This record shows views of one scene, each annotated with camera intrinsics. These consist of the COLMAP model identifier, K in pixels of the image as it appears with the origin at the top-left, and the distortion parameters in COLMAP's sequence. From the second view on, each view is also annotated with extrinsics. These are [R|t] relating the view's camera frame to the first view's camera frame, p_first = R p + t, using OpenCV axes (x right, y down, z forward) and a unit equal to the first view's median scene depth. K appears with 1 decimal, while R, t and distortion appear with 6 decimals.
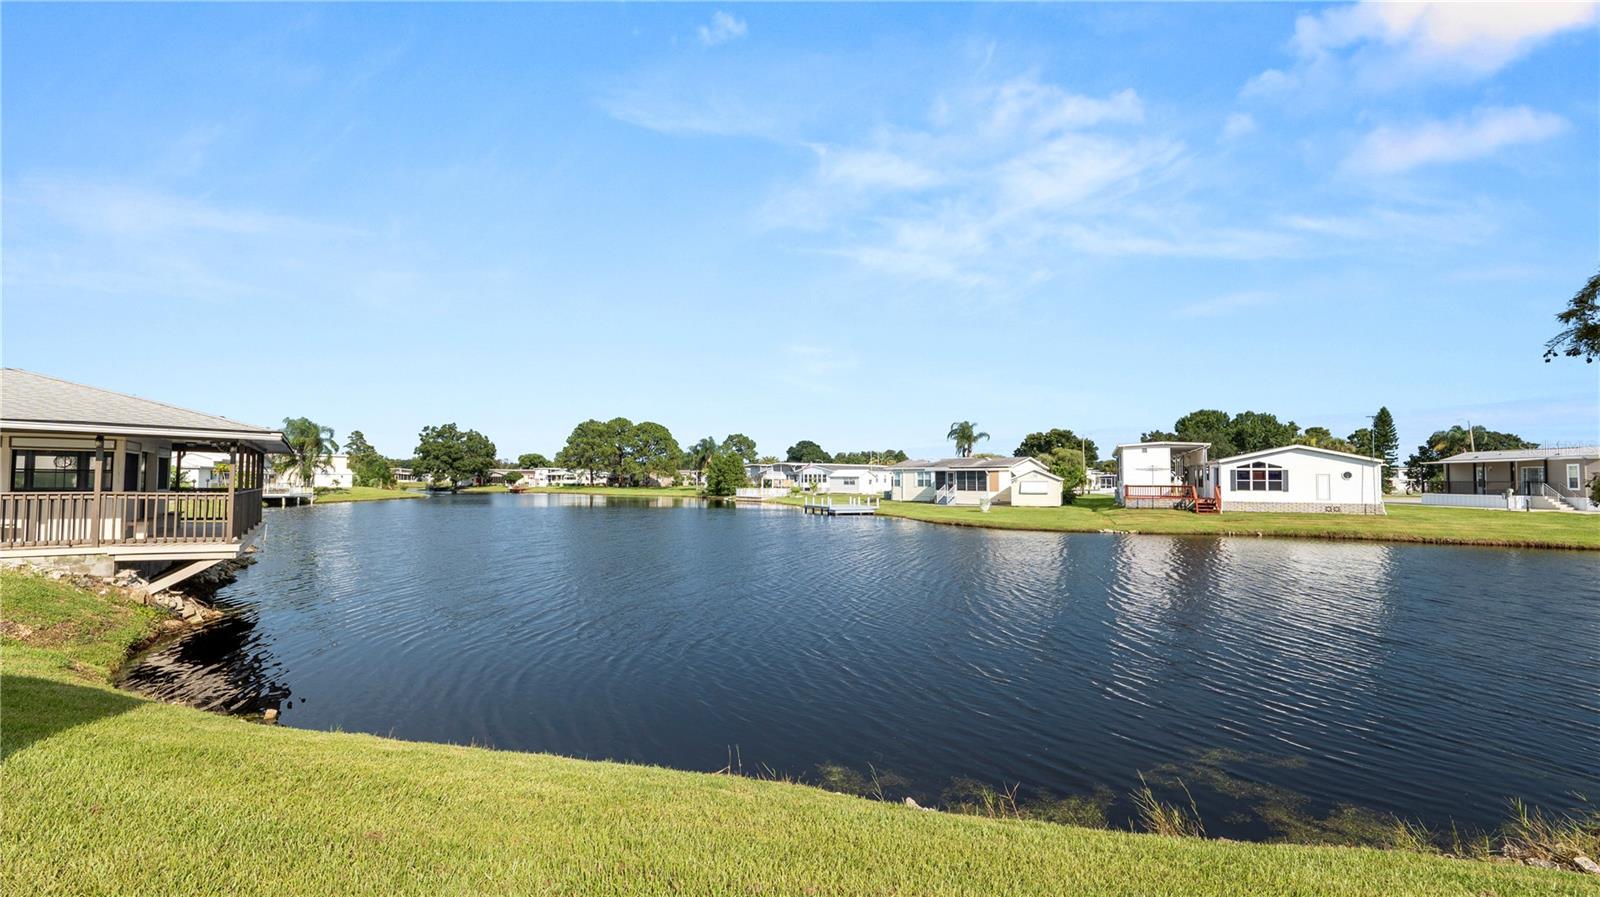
lens RADIAL K [[654.5, 0, 795.1], [0, 654.5, 455.5], [0, 0, 1]] dist [-0.009868, 0.000049]
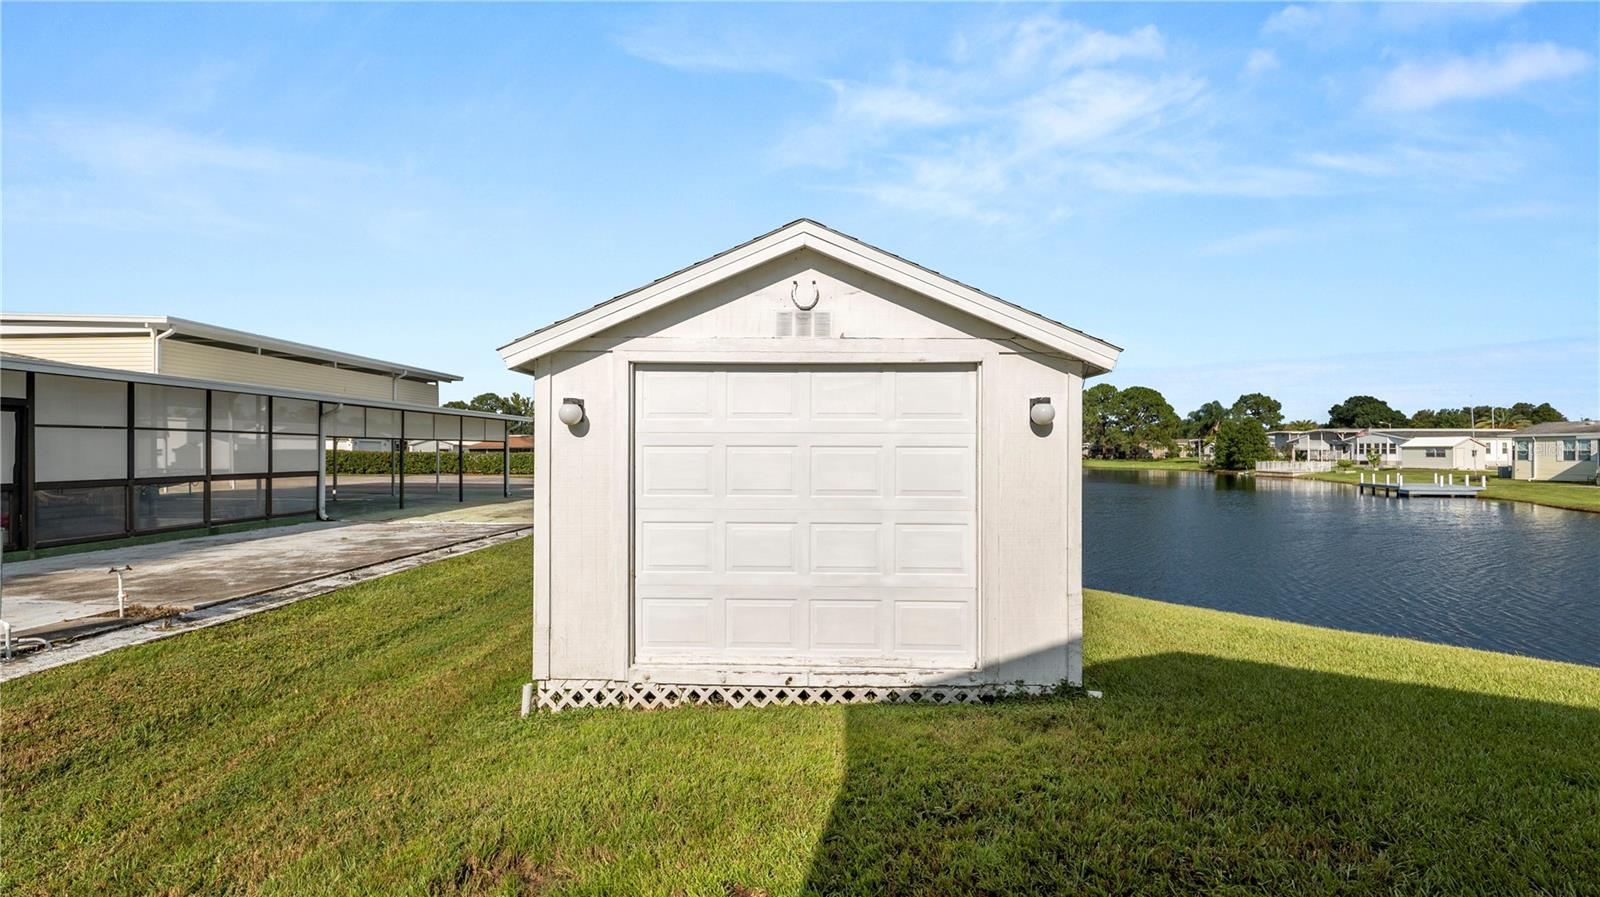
lens RADIAL K [[706.2, 0, 800.0], [0, 706.2, 448.5], [0, 0, 1]] dist [0.000509, -0.000220]
pose [[0.792869, -0.007612, -0.609345, -0.001064], [0.028963, 0.999263, 0.025203, -0.005993], [0.608703, -0.037631, 0.792505, -0.074149]]
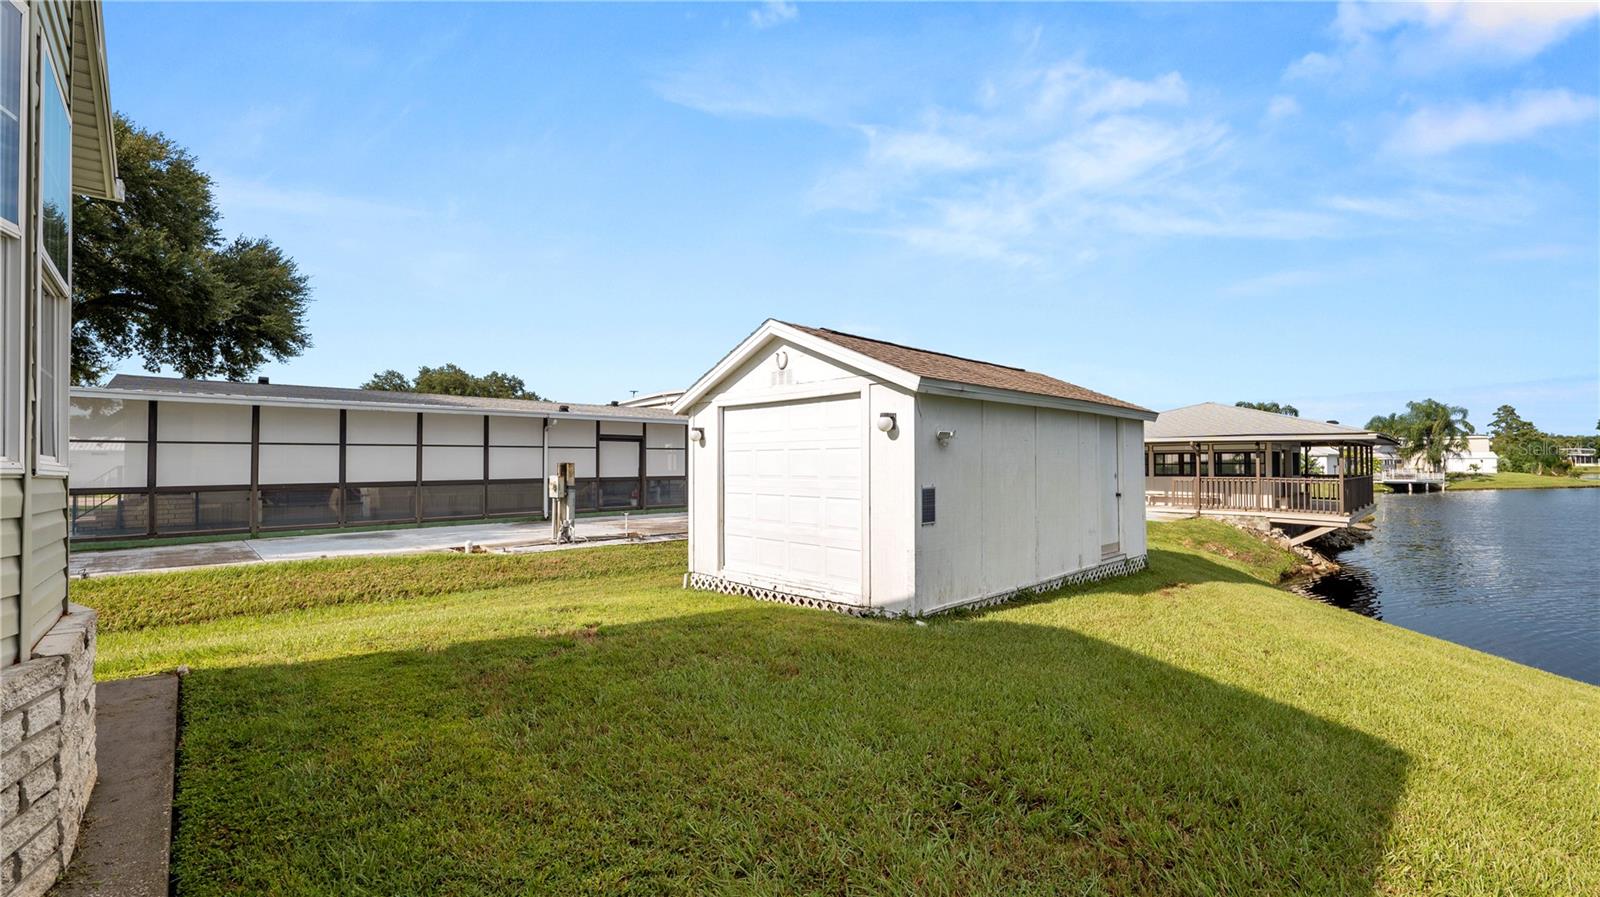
lens RADIAL K [[653.7, 0, 798.2], [0, 653.7, 452.4], [0, 0, 1]] dist [-0.009739, 0.000303]
pose [[0.140544, -0.026682, -0.989715, 0.045010], [0.044929, 0.998779, -0.020547, -0.002985], [0.989055, -0.041579, 0.141571, -0.044327]]
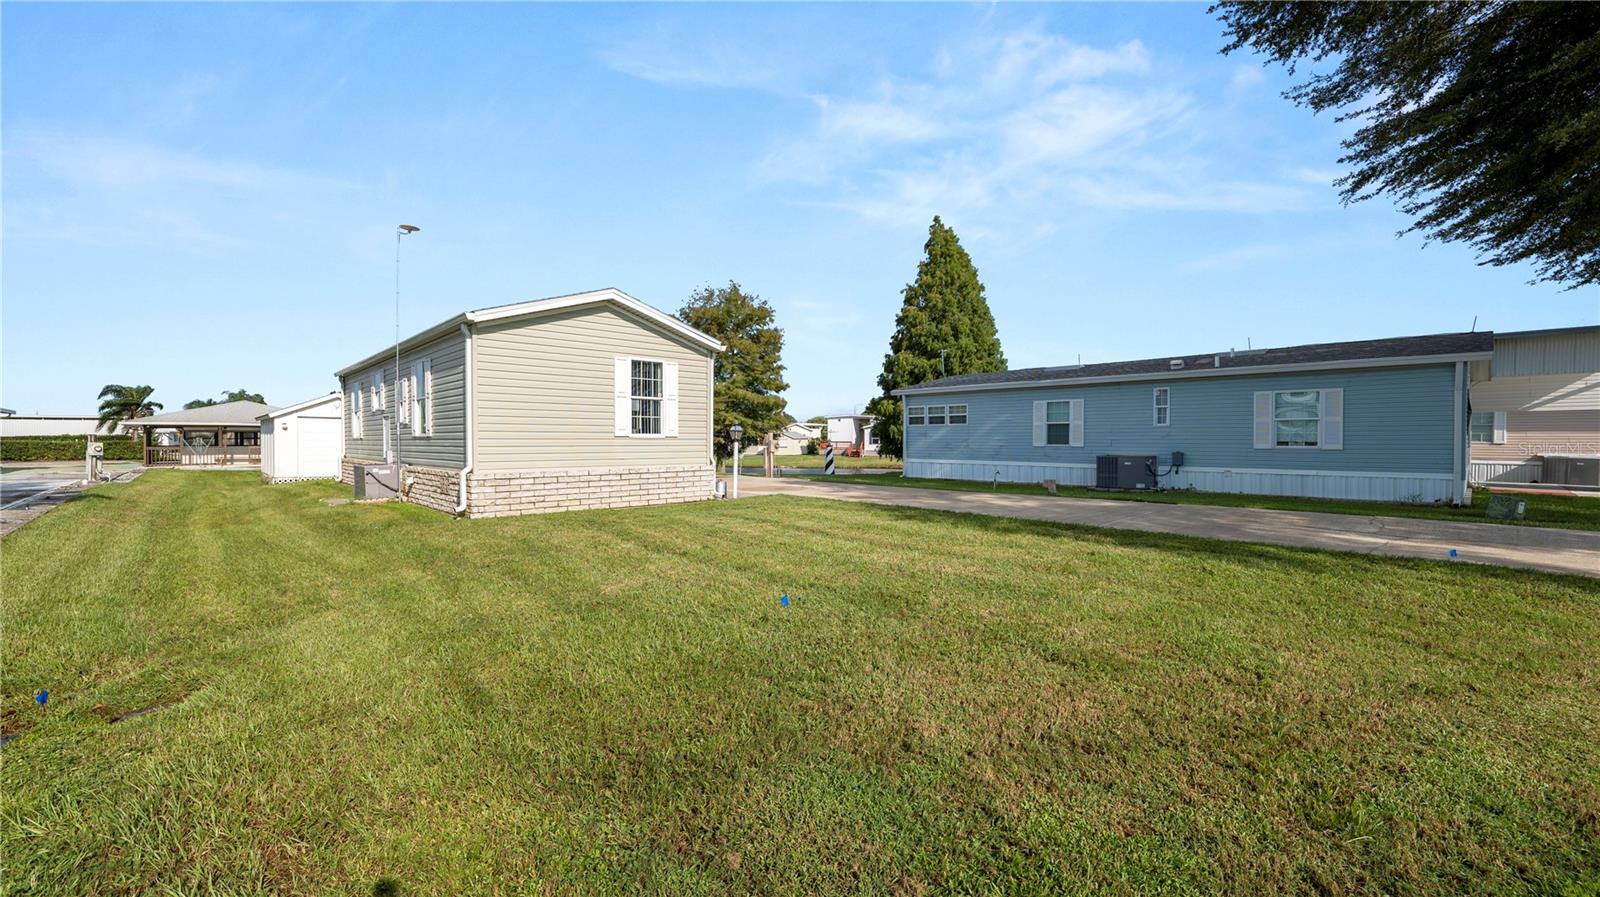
lens RADIAL K [[654.5, 0, 795.1], [0, 654.5, 455.5], [0, 0, 1]] dist [-0.009868, 0.000049]
pose [[0.991895, -0.008250, 0.126795, 0.111217], [0.000302, 0.998041, 0.062570, -0.011966], [-0.127062, -0.062025, 0.989954, -0.304594]]
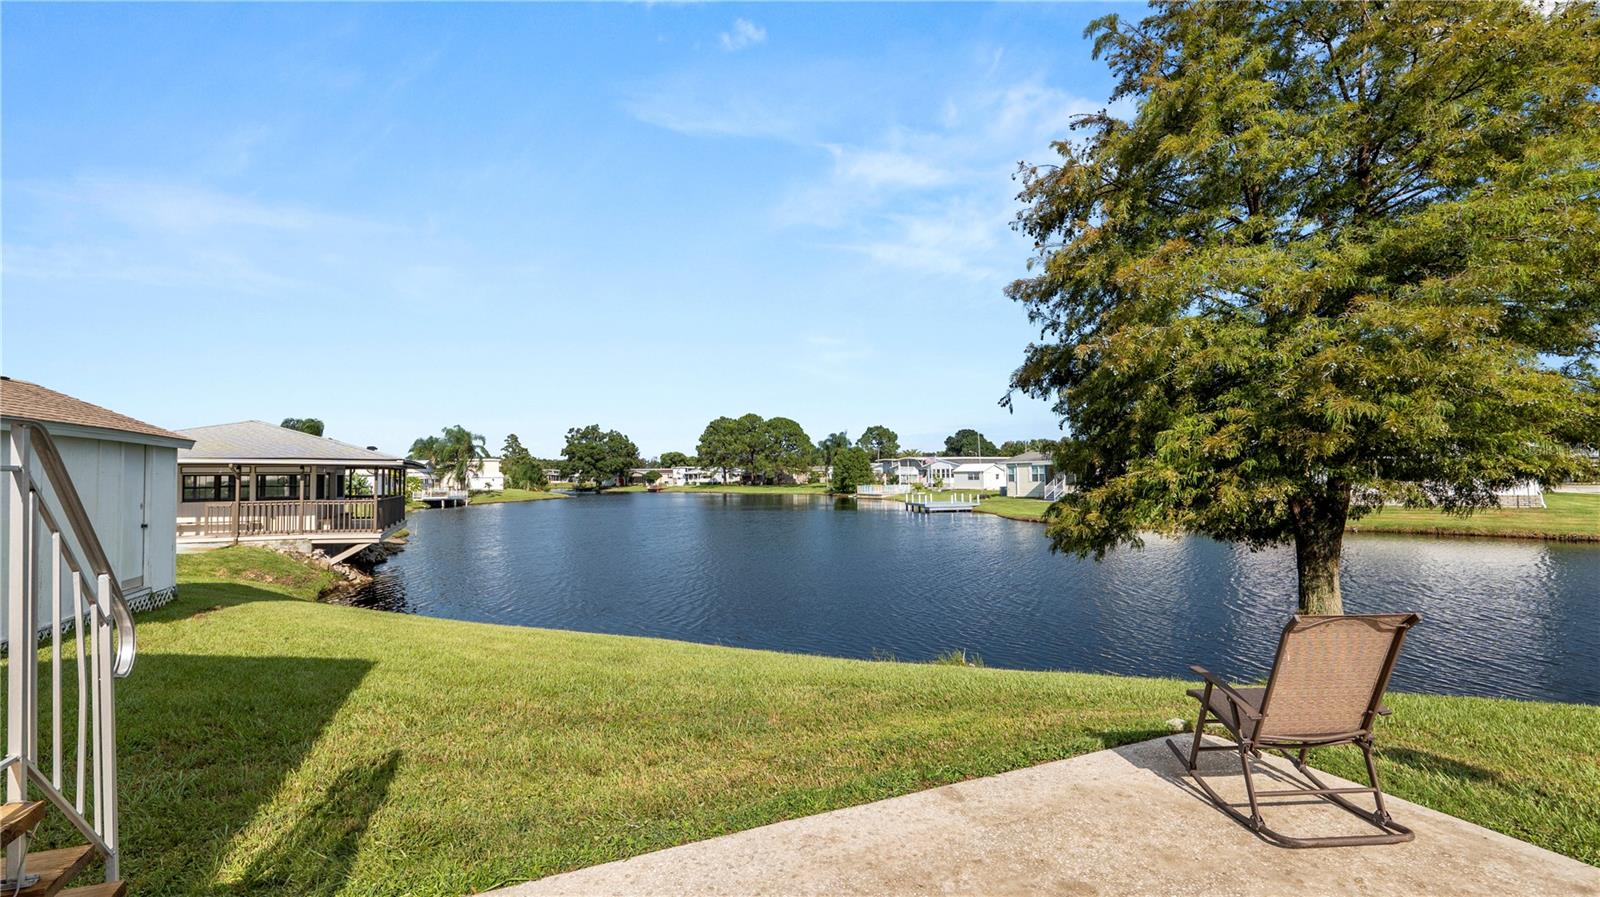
lens RADIAL K [[732.3, 0, 805.5], [0, 732.3, 447.7], [0, 0, 1]] dist [-0.001237, -0.000253]
pose [[0.975587, -0.025298, -0.218151, 0.070309], [0.025551, 0.999672, -0.001659, -0.005097], [0.218121, -0.003955, 0.975914, -0.064832]]
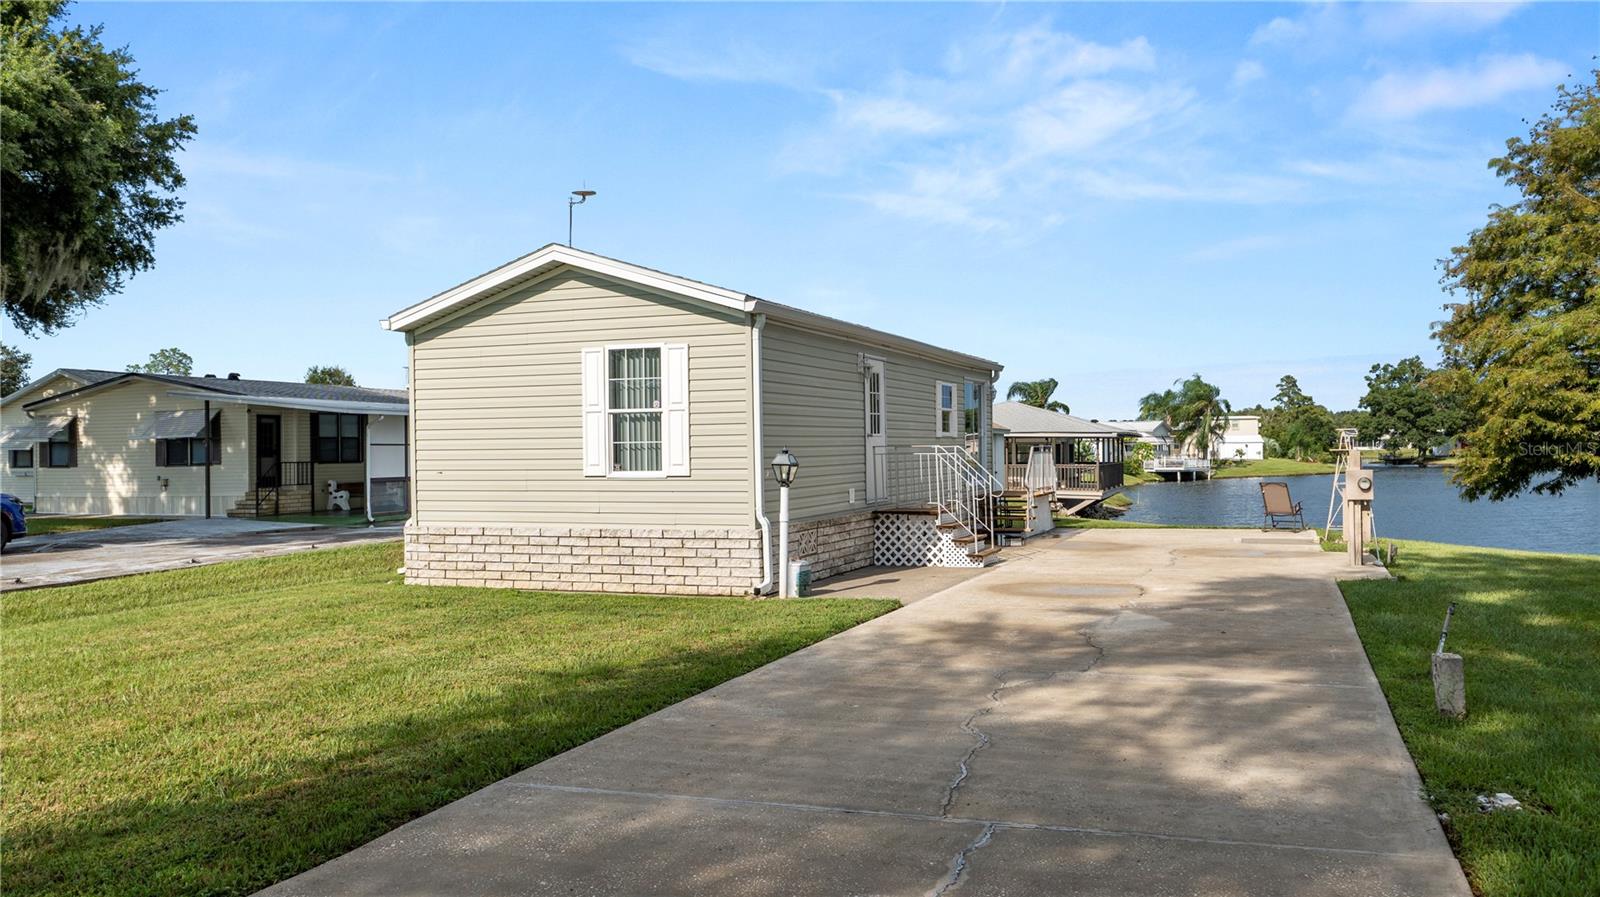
lens RADIAL K [[1210.9, 0, 800.8], [0, 1210.9, 438.1], [0, 0, 1]] dist [-0.003659, -0.004411]
pose [[0.541305, -0.019365, -0.840603, 0.230640], [0.047053, 0.998866, 0.007289, -0.012117], [0.839508, -0.043499, 0.541603, -0.230828]]
